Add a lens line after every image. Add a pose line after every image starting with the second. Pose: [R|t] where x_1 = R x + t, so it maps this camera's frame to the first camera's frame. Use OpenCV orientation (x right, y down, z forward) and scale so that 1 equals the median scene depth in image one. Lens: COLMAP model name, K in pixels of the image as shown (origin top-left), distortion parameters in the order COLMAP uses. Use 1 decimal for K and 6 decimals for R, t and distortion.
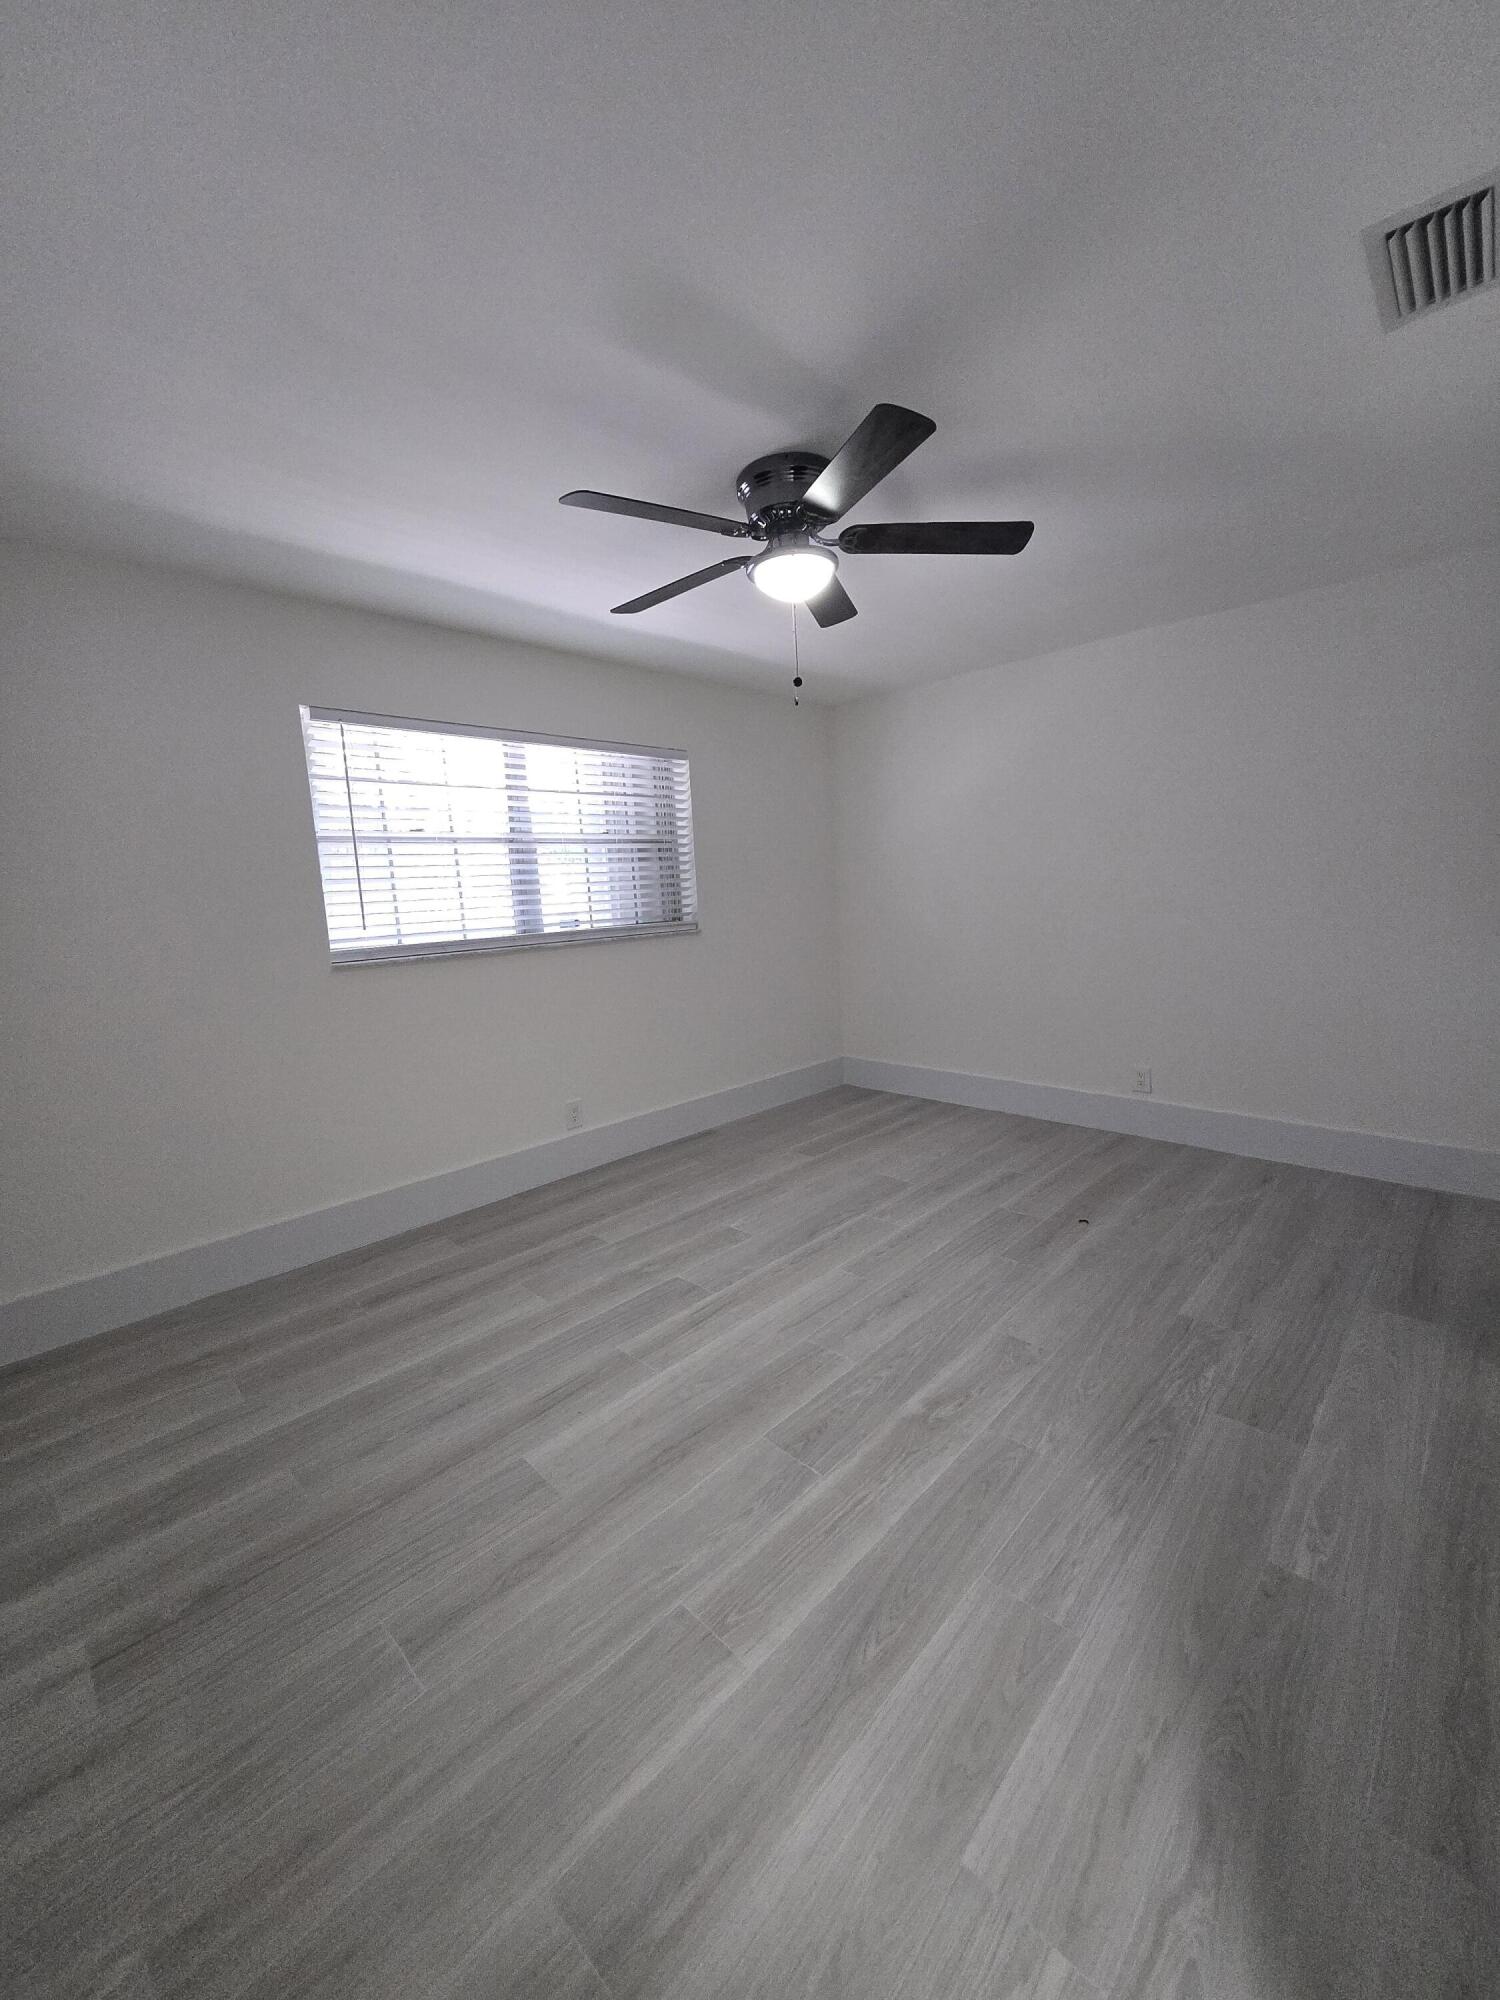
lens RADIAL K [[781.9, 0, 747.2], [0, 781.9, 992.0], [0, 0, 1]] dist [-0.000749, -0.000711]
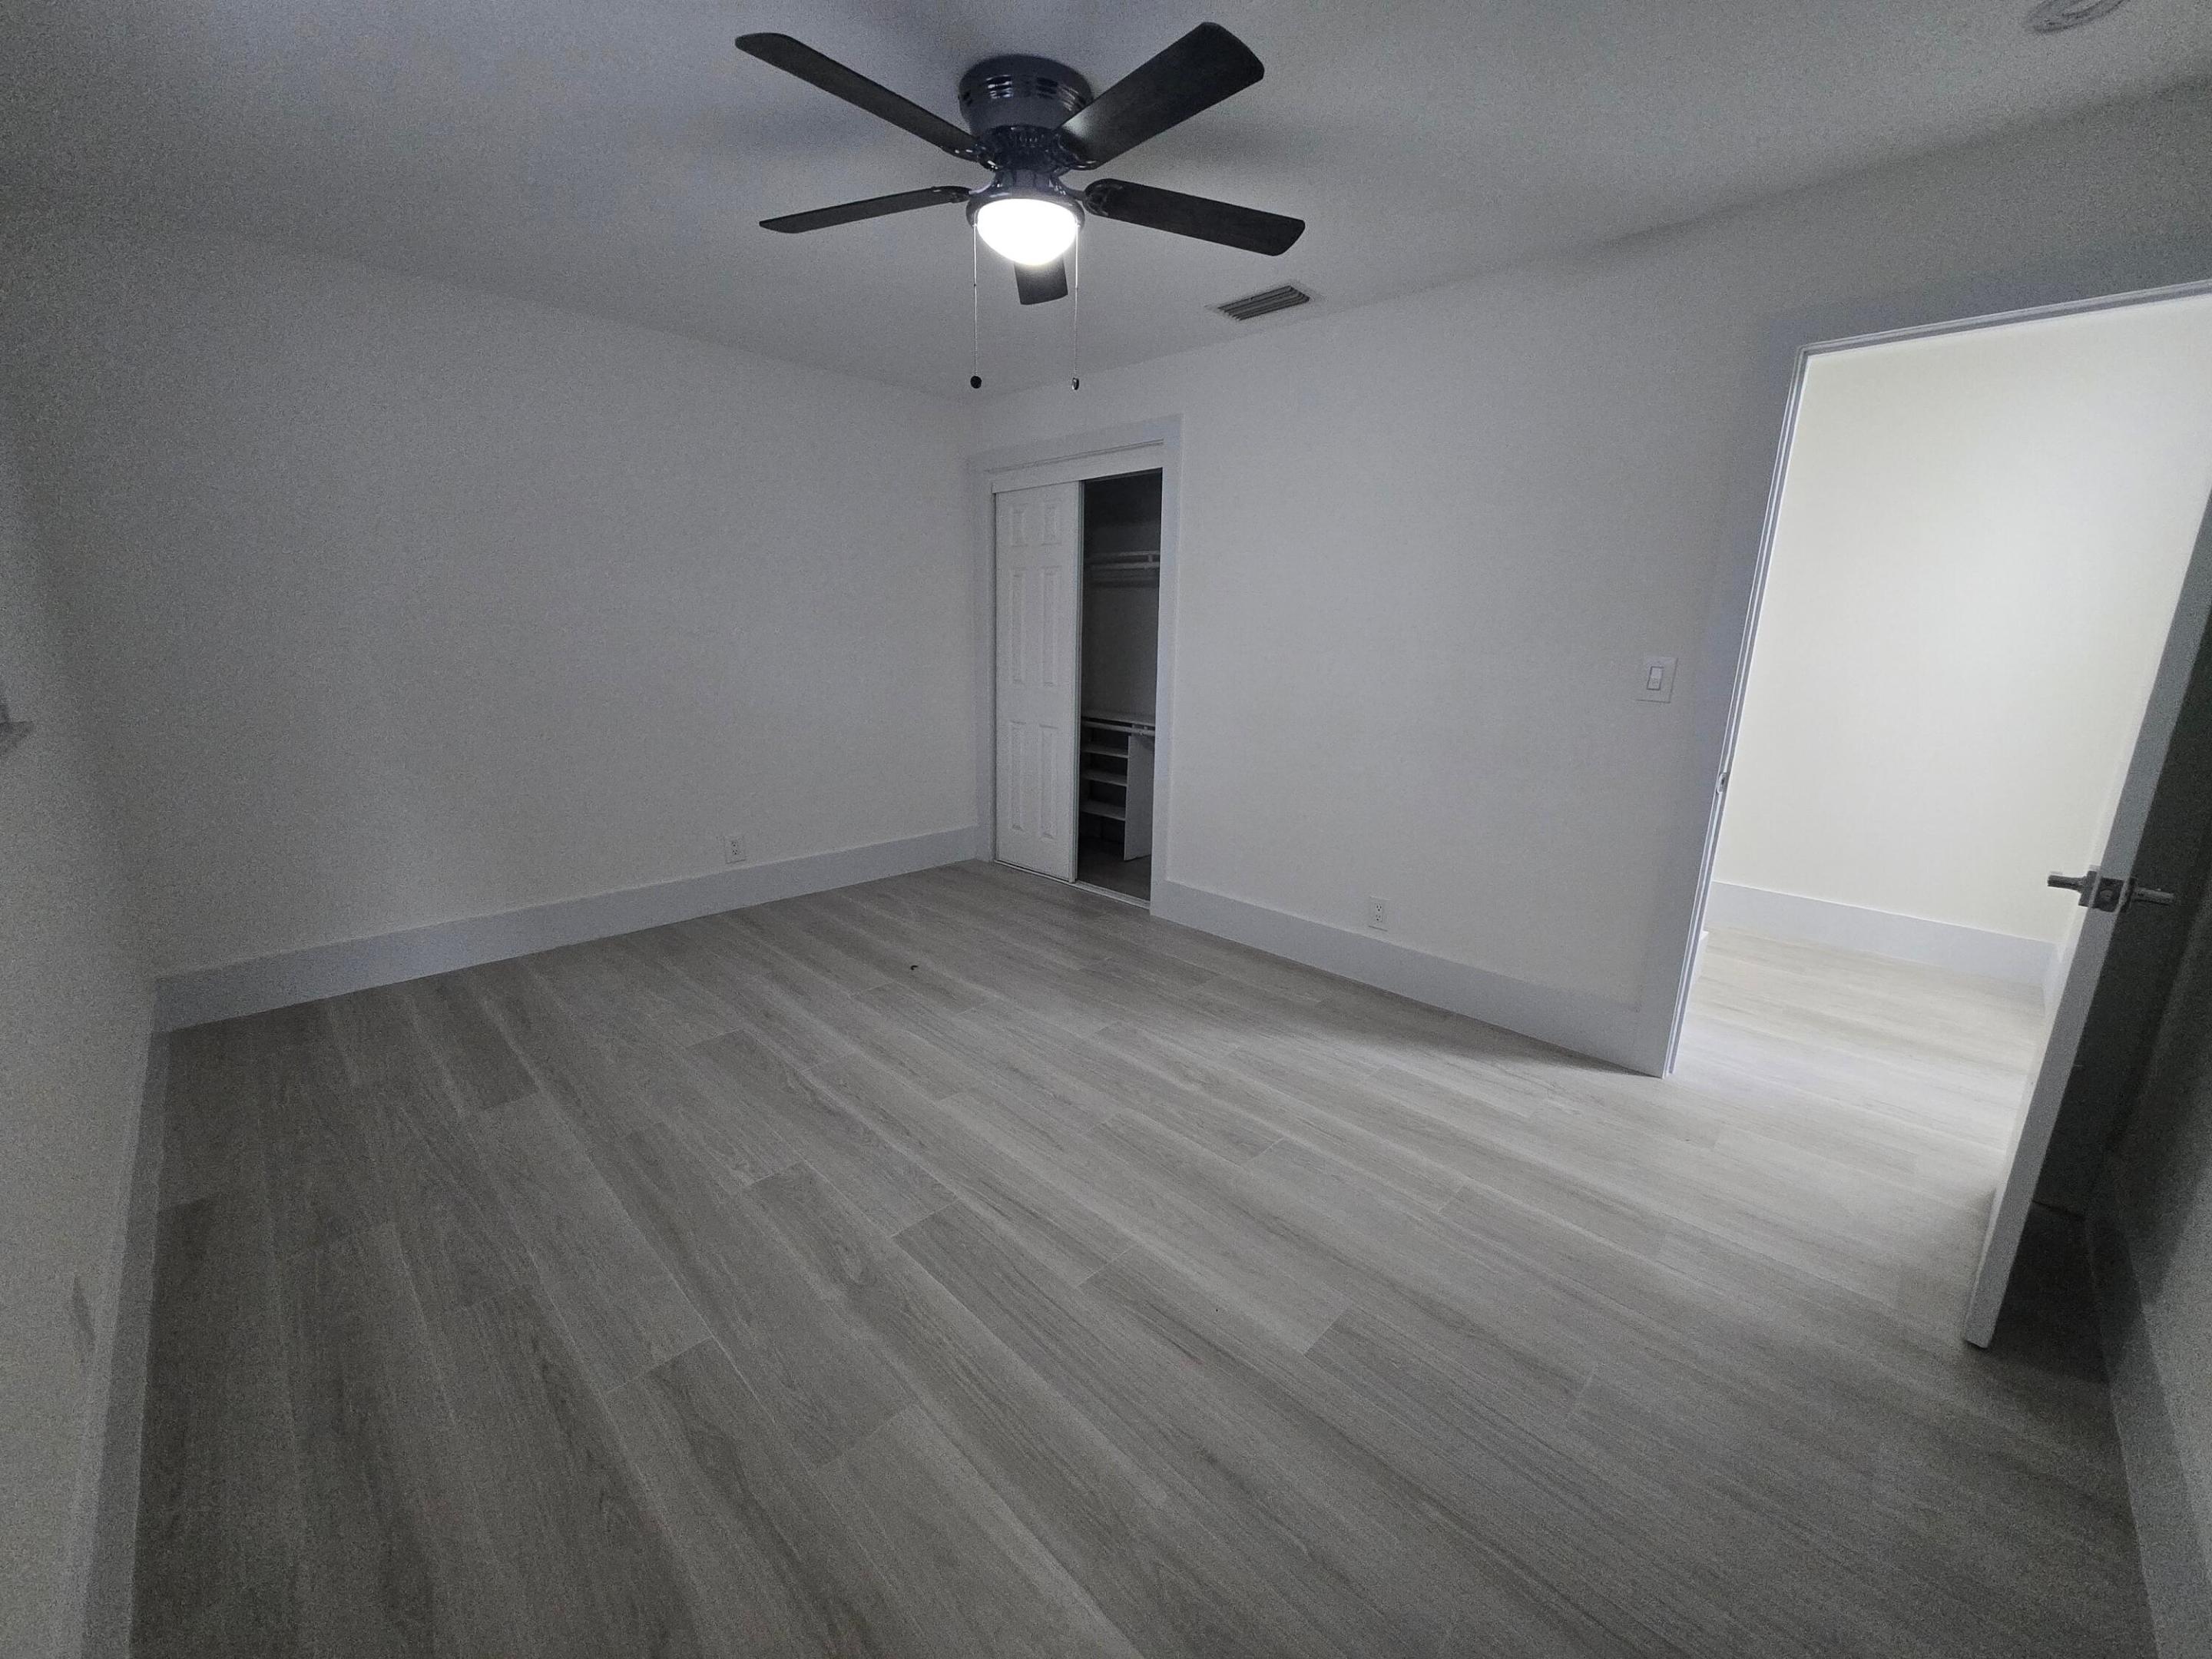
lens RADIAL K [[864.8, 0, 1093.2], [0, 864.8, 825.2], [0, 0, 1]] dist [-0.000749, -0.000711]
pose [[0.004696, -0.183019, 0.983098, -0.702704], [0.110571, 0.977176, 0.181388, -0.076642], [-0.993857, 0.107850, 0.024826, 0.755299]]
